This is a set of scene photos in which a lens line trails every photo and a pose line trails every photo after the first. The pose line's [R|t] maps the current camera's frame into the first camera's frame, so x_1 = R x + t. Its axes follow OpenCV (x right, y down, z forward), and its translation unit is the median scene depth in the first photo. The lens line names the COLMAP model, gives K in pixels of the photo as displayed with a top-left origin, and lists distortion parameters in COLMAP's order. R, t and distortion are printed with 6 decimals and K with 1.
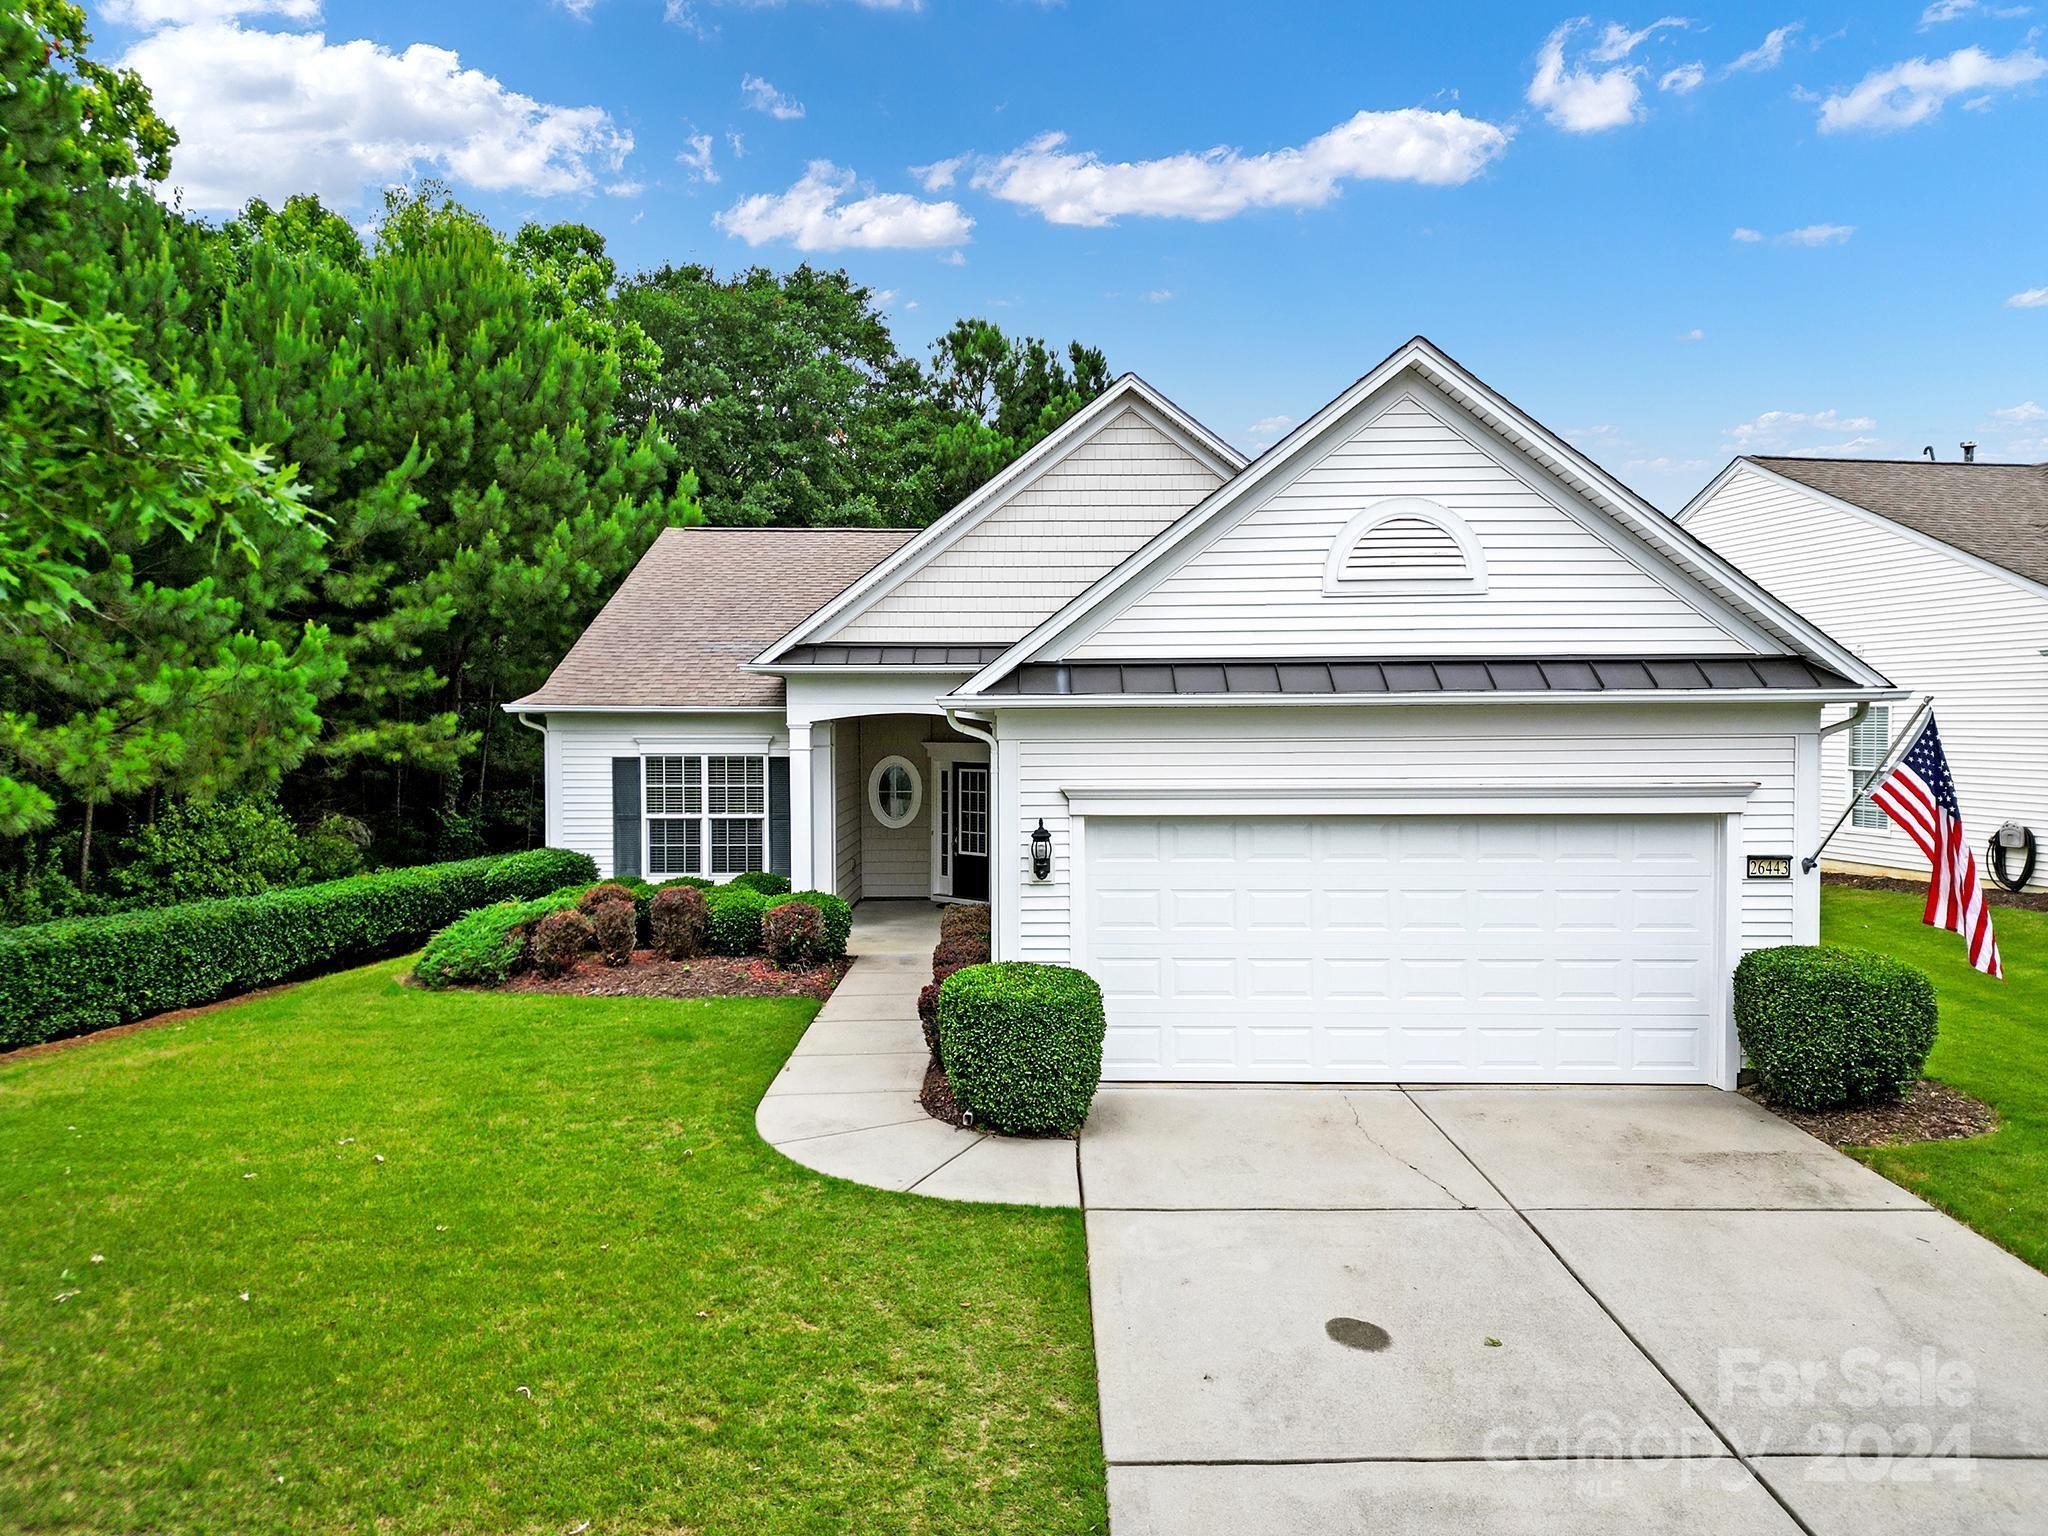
lens RADIAL K [[1448.7, 0, 1024.0], [0, 1448.7, 768.0], [0, 0, 1]] dist [0.036300, 0.002148]
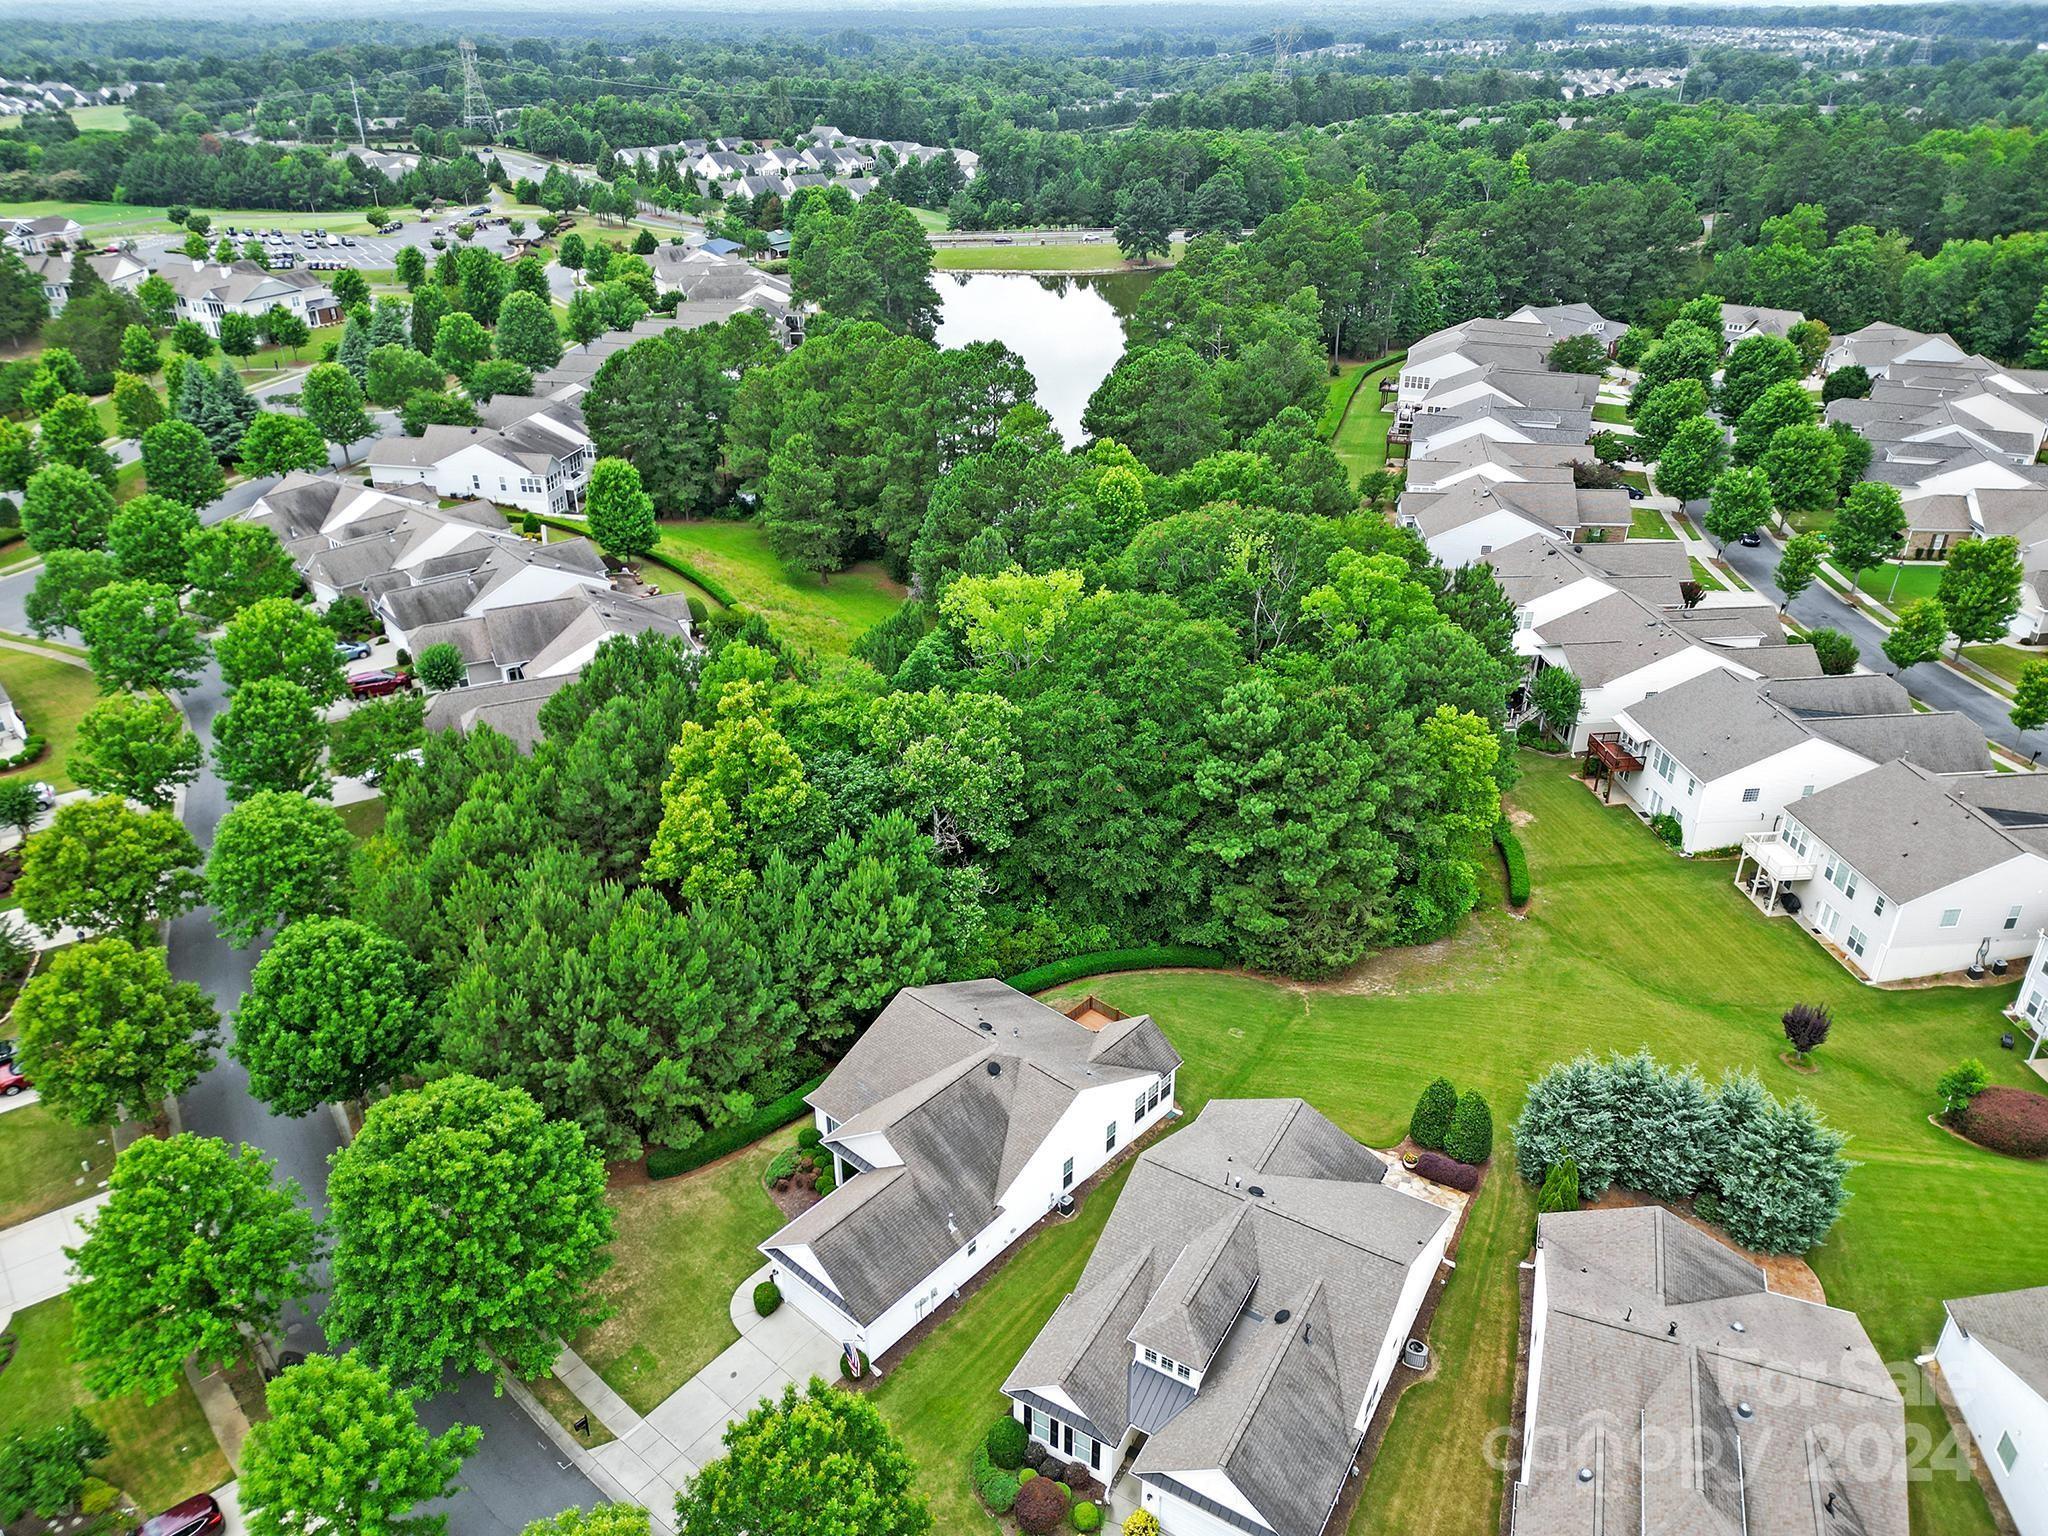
lens RADIAL K [[1448.7, 0, 1024.0], [0, 1448.7, 768.0], [0, 0, 1]] dist [0.036300, 0.002148]
pose [[0.754827, 0.307562, -0.579345, 2.097226], [-0.024110, 0.895665, 0.444076, -2.596592], [0.655480, -0.321233, 0.683487, -1.020735]]
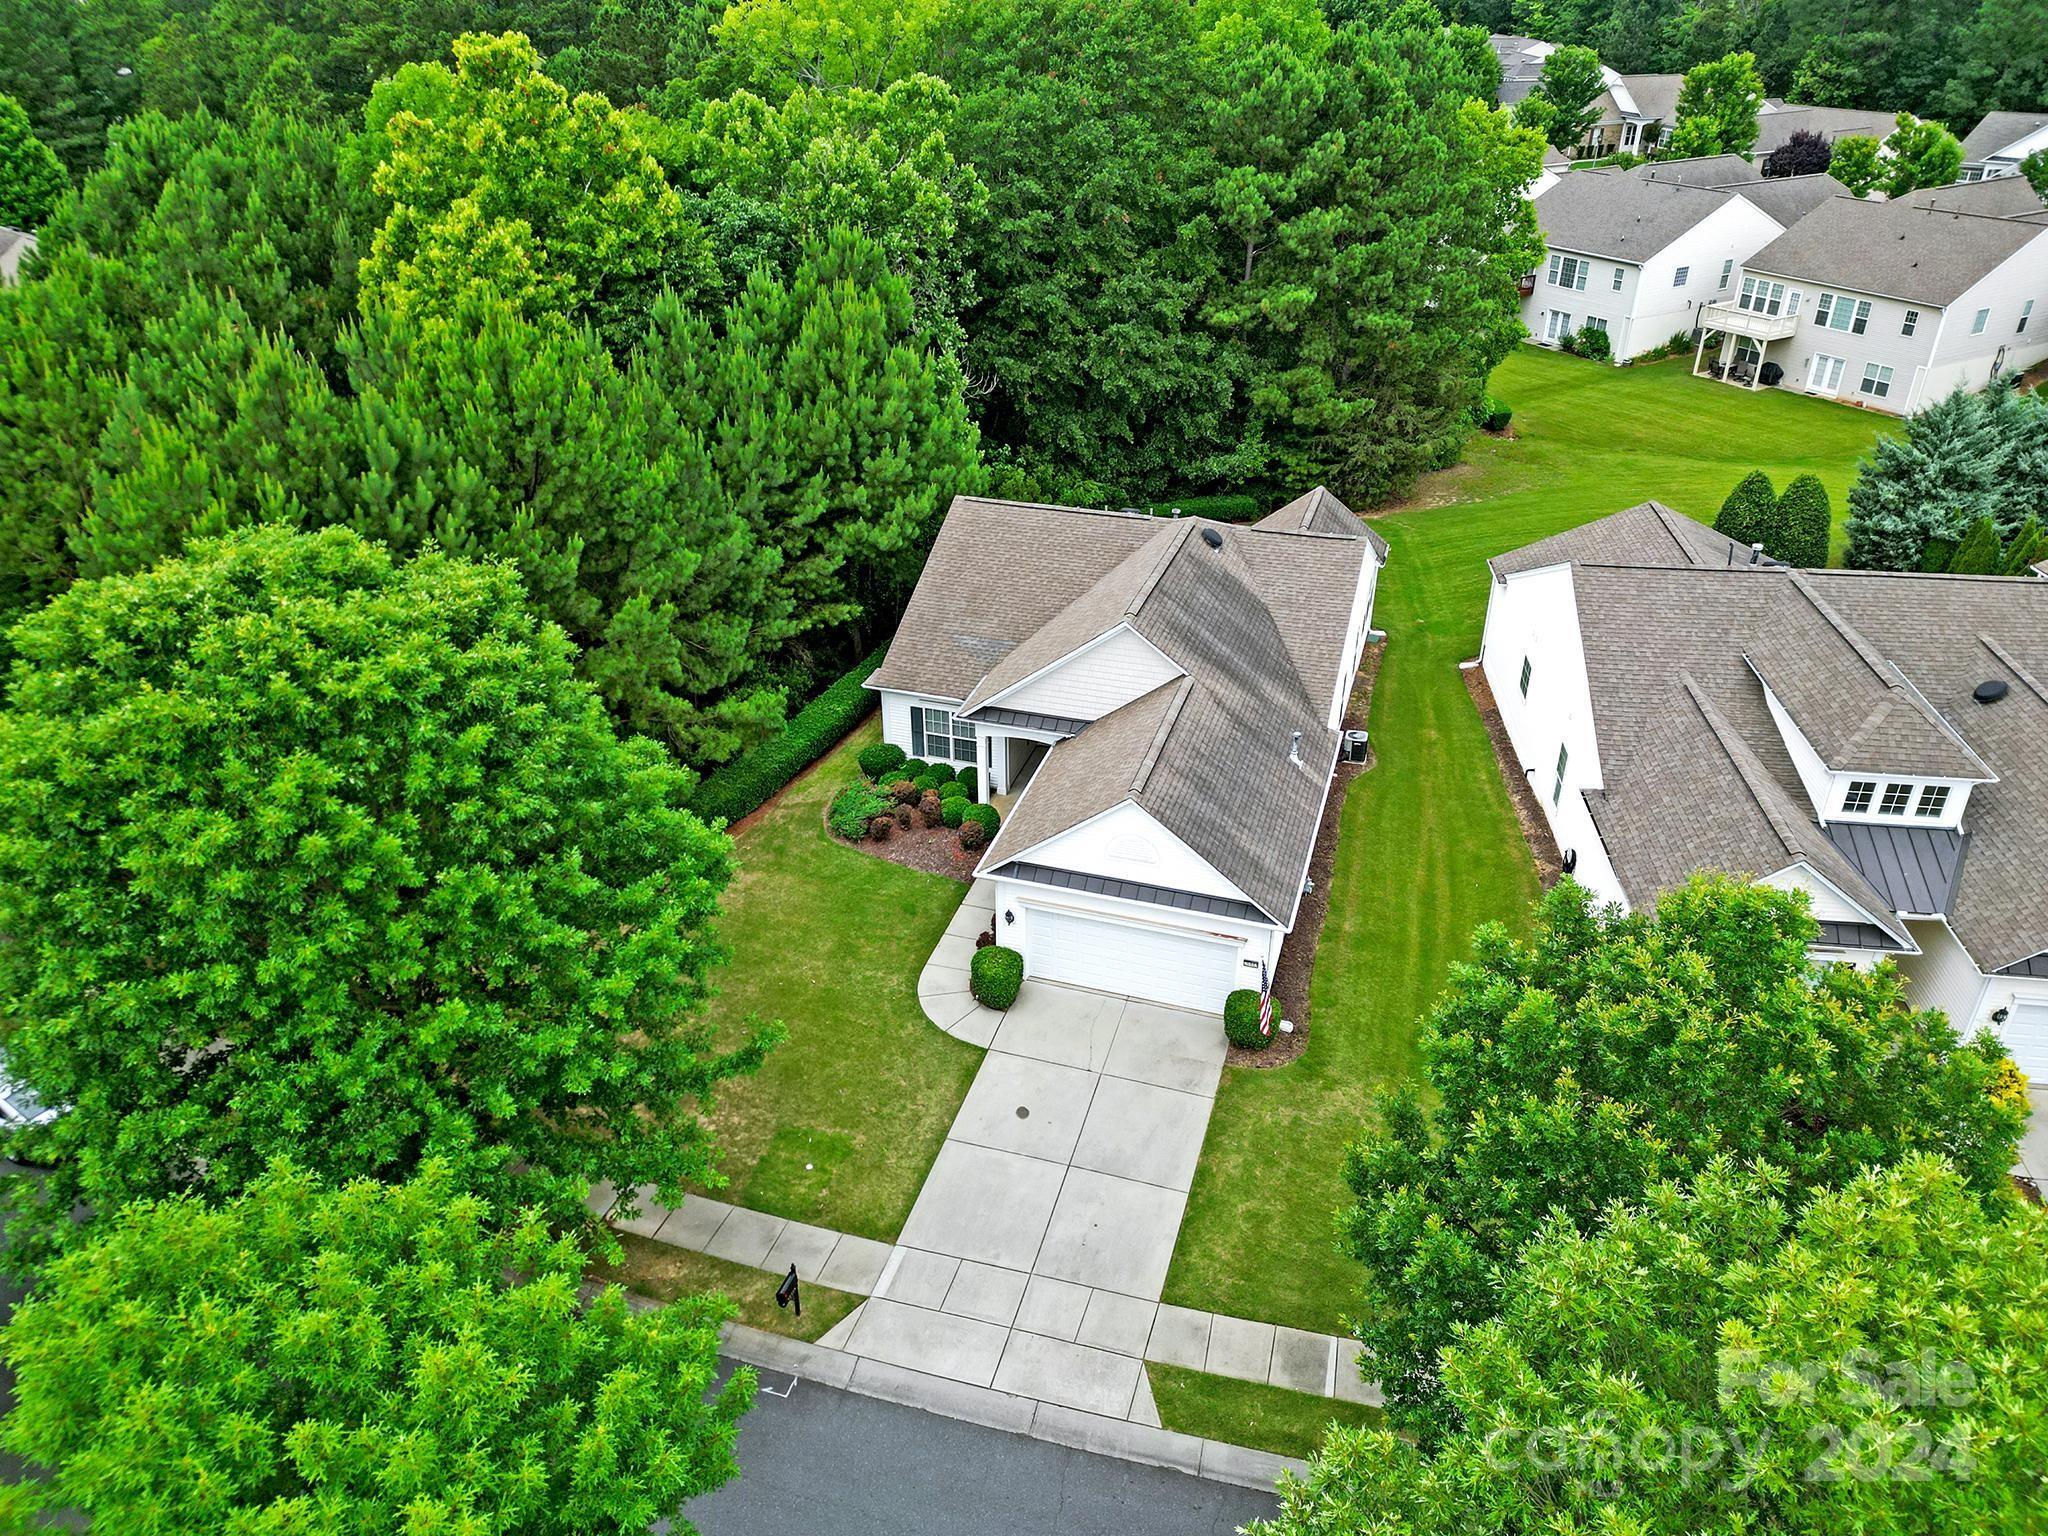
lens RADIAL K [[1411.4, 0, 1024.0], [0, 1411.4, 768.0], [0, 0, 1]] dist [0.078481, 0.000151]
pose [[0.956007, 0.145237, -0.254865, 0.425616], [-0.009851, 0.884236, 0.466937, -0.905816], [0.293177, -0.443884, 0.846767, -0.765576]]
